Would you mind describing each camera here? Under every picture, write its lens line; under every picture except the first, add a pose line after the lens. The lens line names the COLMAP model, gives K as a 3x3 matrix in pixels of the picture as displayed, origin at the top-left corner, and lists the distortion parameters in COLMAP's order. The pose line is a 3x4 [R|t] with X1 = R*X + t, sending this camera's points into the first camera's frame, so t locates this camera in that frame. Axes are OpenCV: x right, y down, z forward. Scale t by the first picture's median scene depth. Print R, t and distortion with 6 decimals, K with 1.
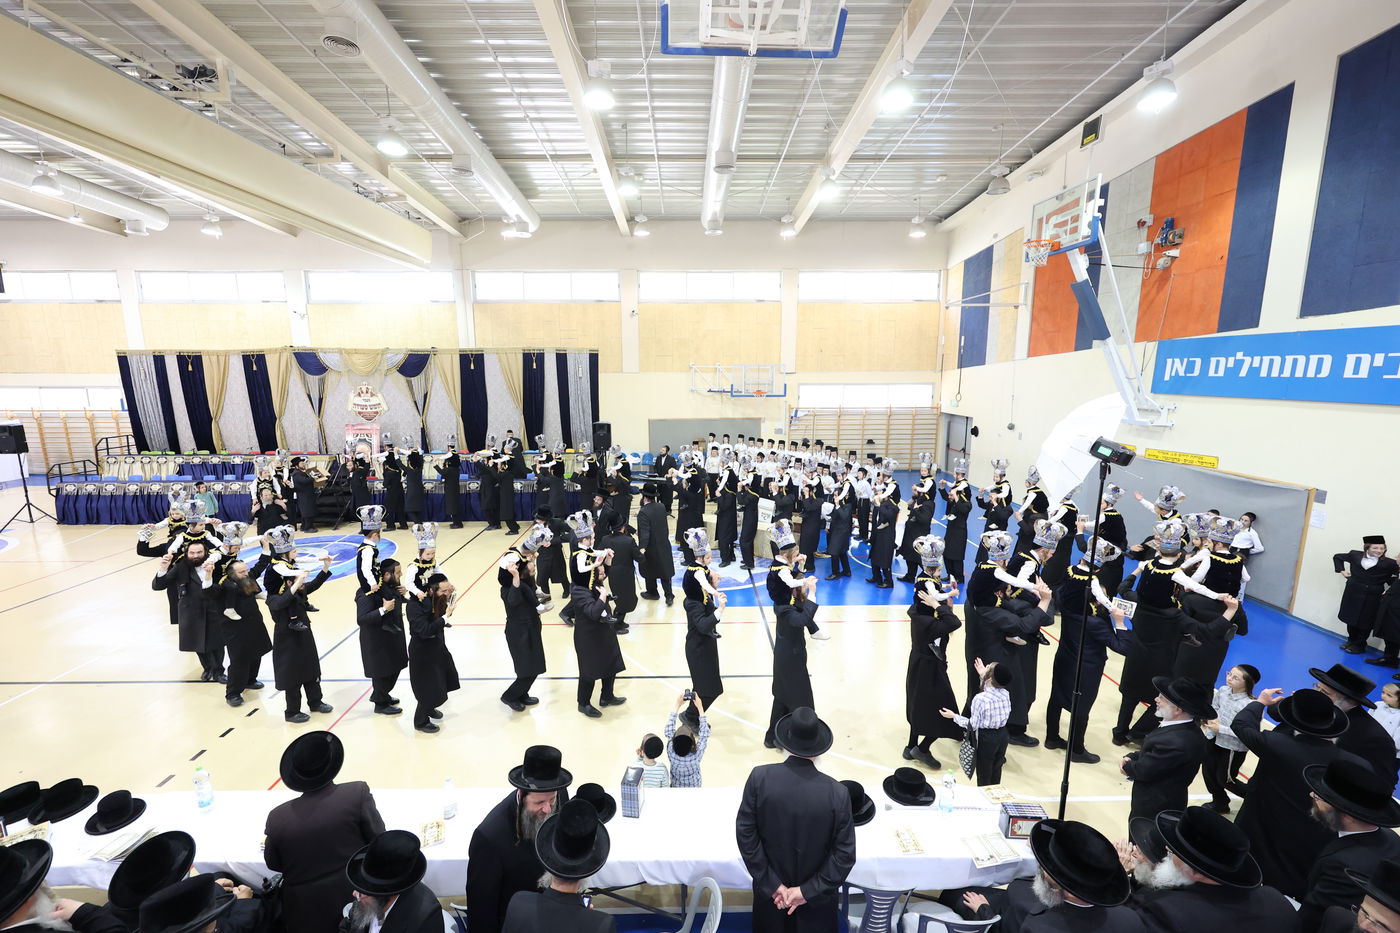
lens RADIAL K [[567.6, 0, 700.0], [0, 567.6, 466.5], [0, 0, 1]] dist [-0.000210, -0.000686]
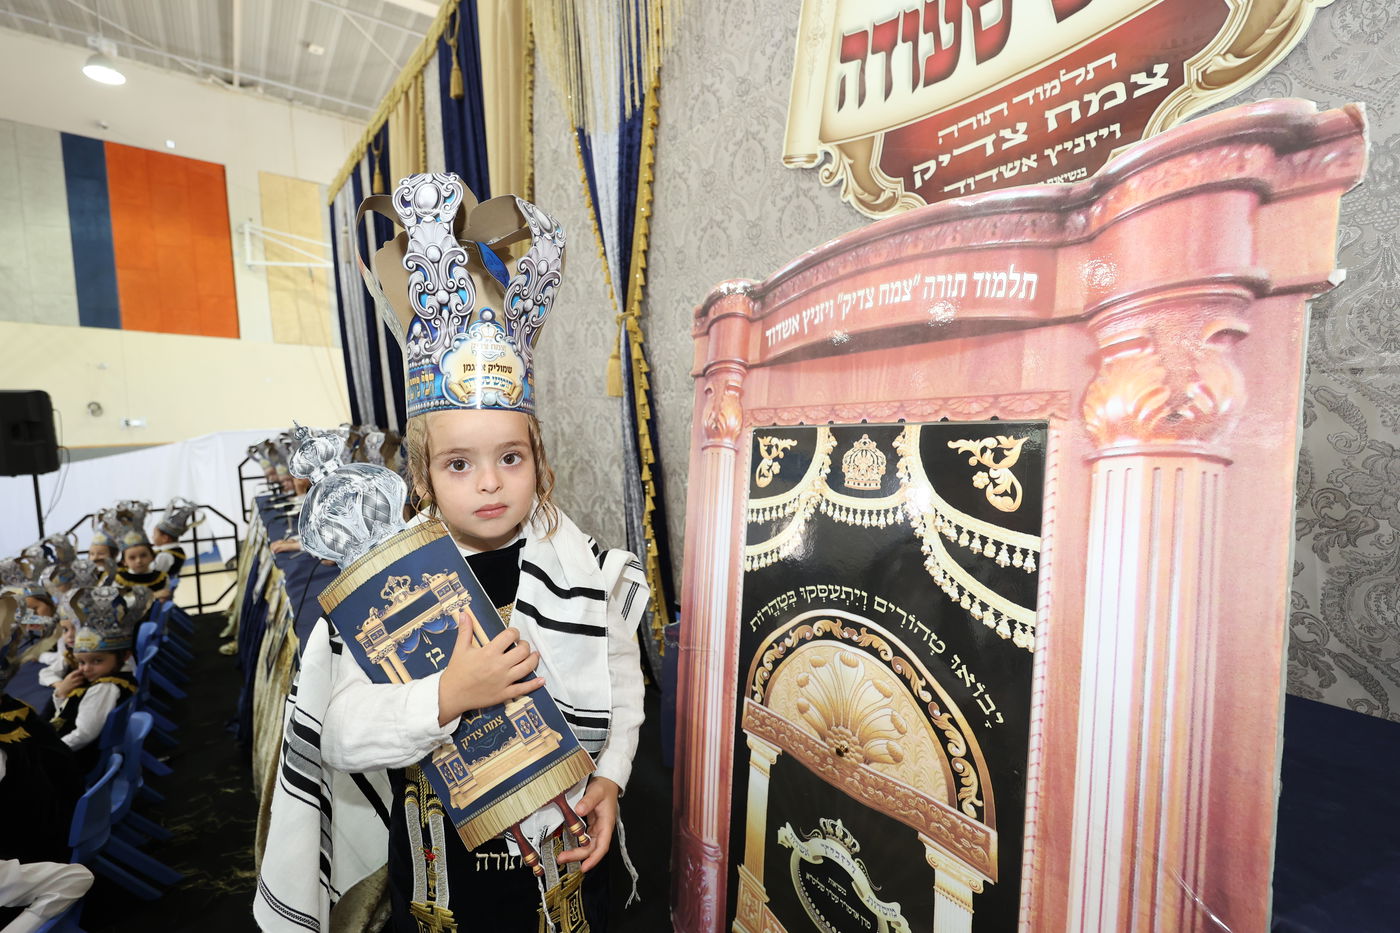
lens RADIAL K [[656.0, 0, 701.0], [0, 656.0, 459.3], [0, 0, 1]] dist [-0.001270, -0.000051]
pose [[0.555826, 0.031634, -0.830697, -0.553616], [-0.093705, 0.995291, -0.024797, -0.052213], [0.826001, 0.091624, 0.556173, 0.953868]]
